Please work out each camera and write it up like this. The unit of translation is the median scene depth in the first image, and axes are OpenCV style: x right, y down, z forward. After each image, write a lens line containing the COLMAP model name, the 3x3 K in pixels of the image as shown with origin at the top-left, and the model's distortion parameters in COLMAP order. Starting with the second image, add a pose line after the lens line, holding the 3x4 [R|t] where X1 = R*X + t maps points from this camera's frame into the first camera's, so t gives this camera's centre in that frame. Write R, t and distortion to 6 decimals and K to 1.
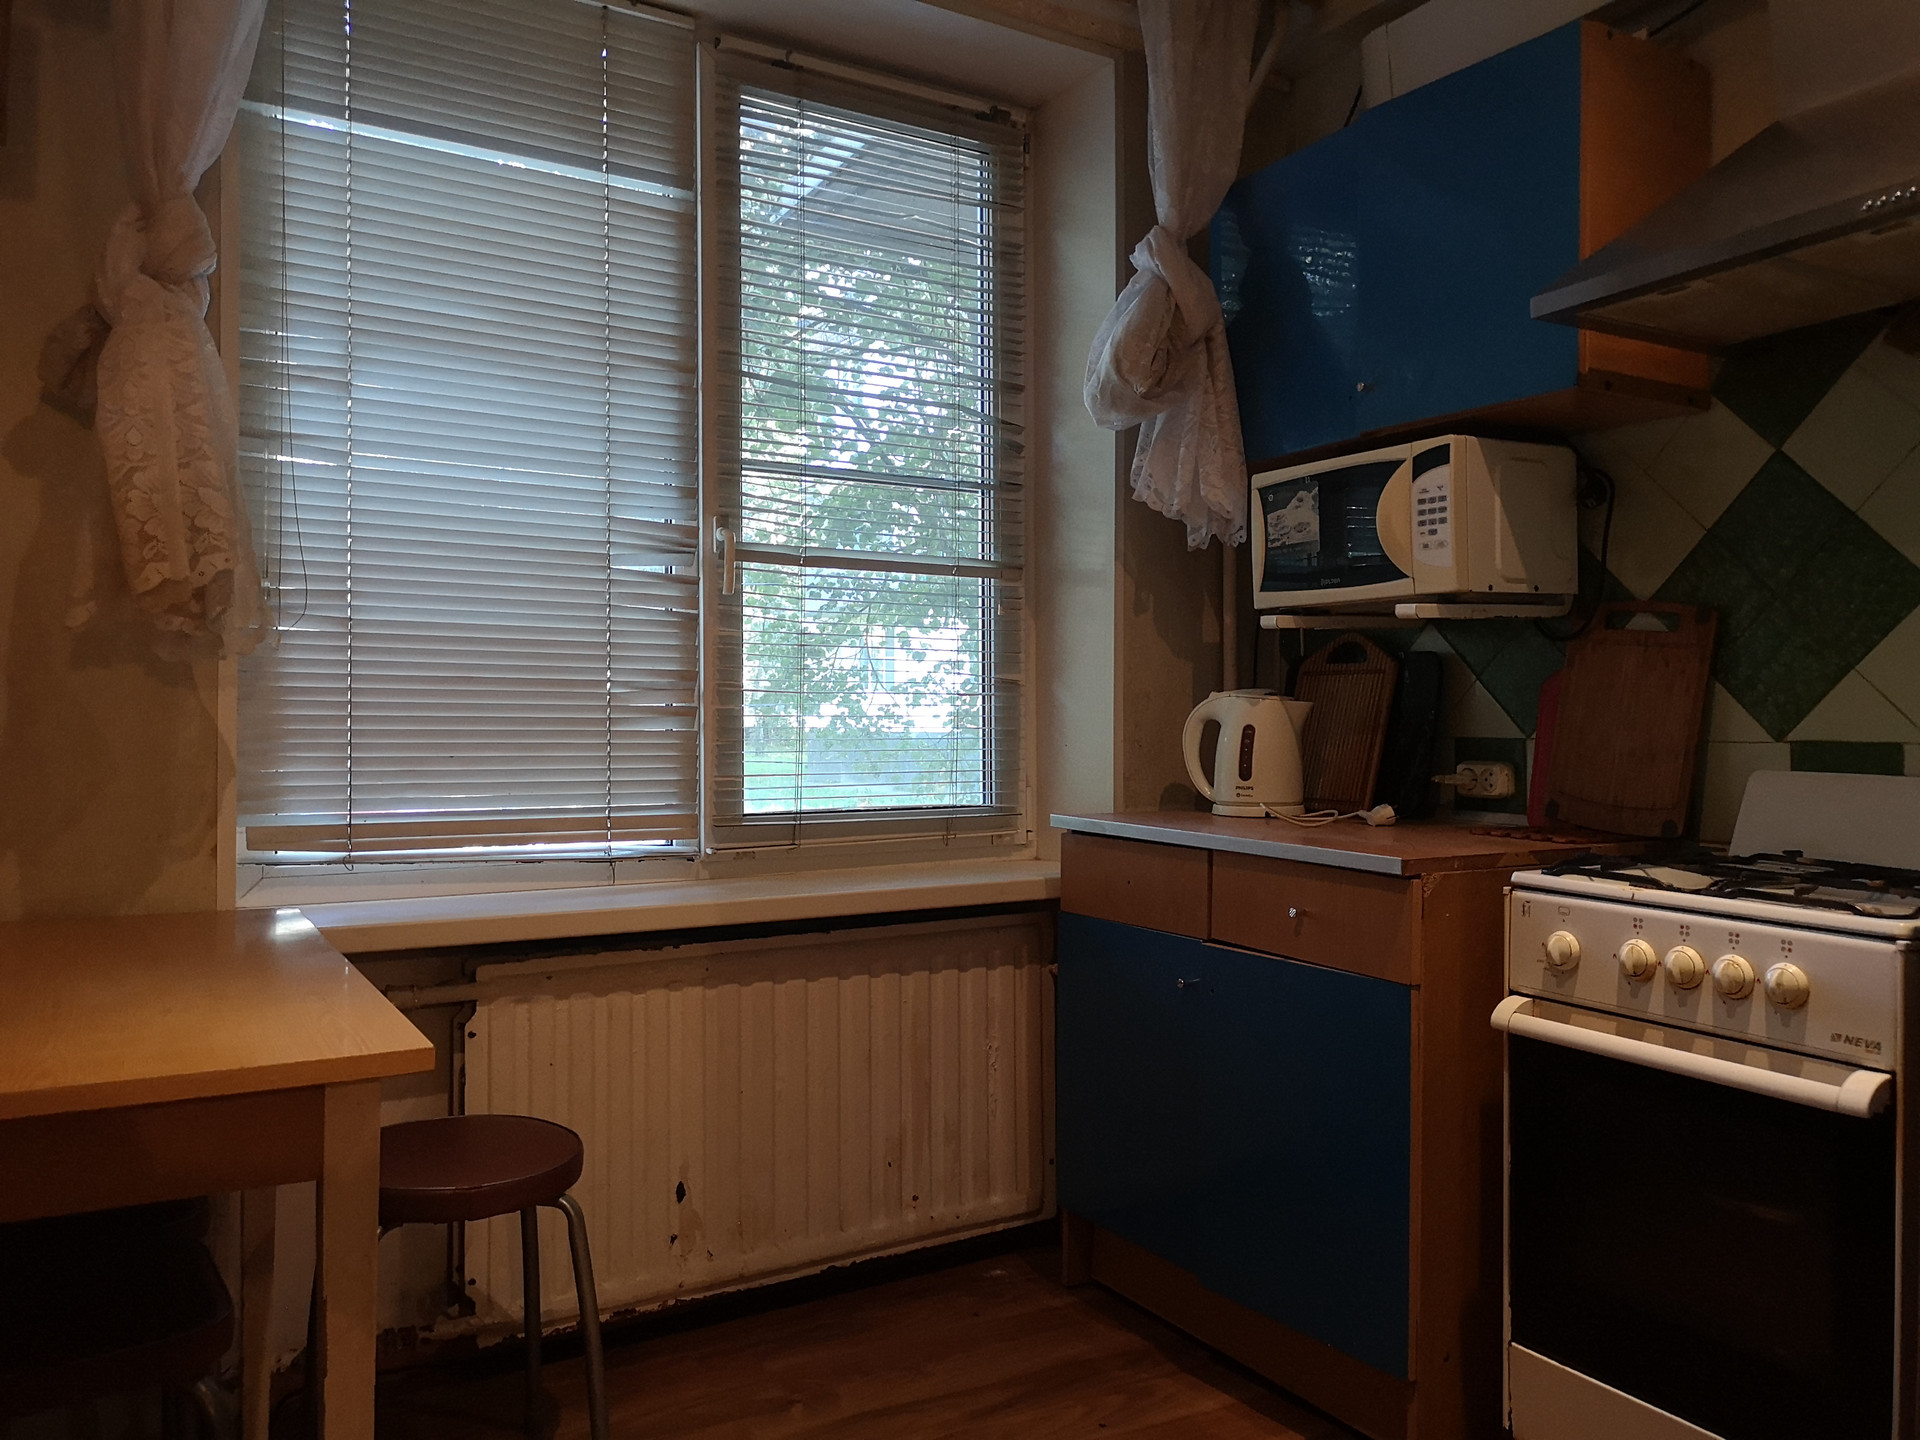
lens RADIAL K [[1471.0, 0, 963.4], [0, 1471.0, 706.4], [0, 0, 1]] dist [0.011403, 0.001314]
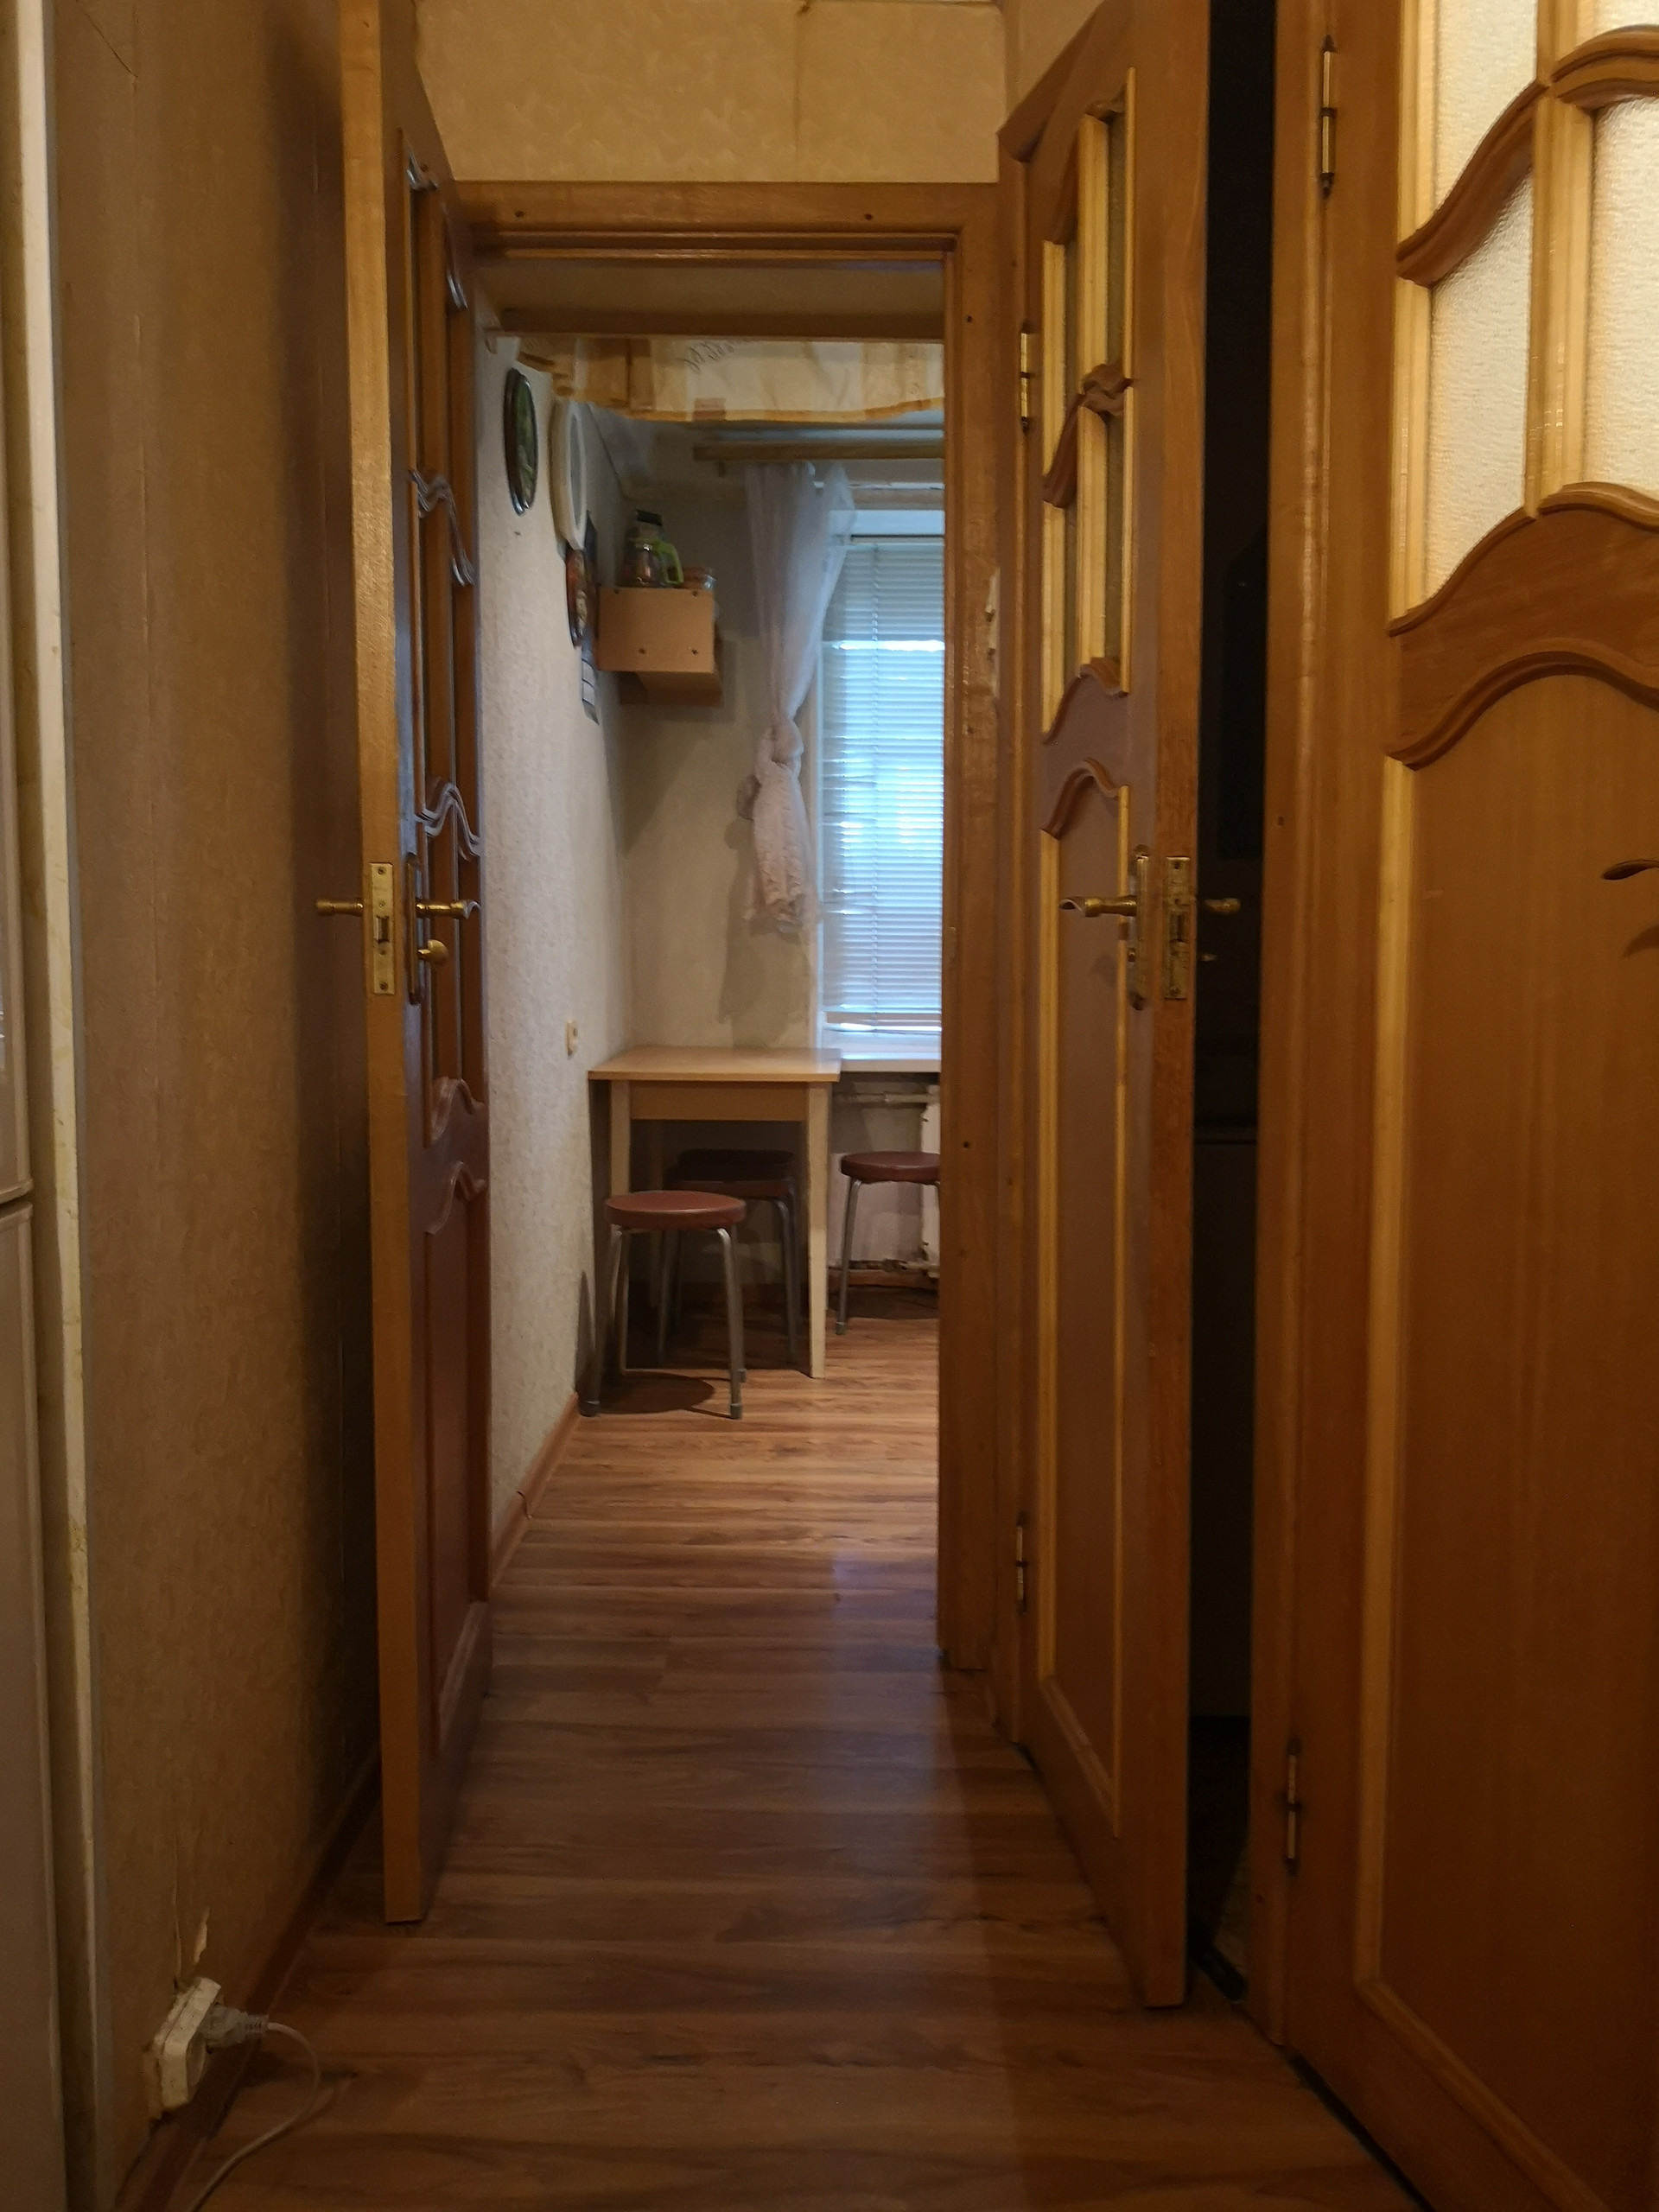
lens RADIAL K [[1694.7, 0, 831.7], [0, 1694.7, 1104.4], [0, 0, 1]] dist [0.011403, 0.001314]
pose [[0.854401, 0.048602, -0.517337, 0.796548], [0.003696, 0.995022, 0.099582, -0.024893], [0.519602, -0.086995, 0.849968, -1.075935]]
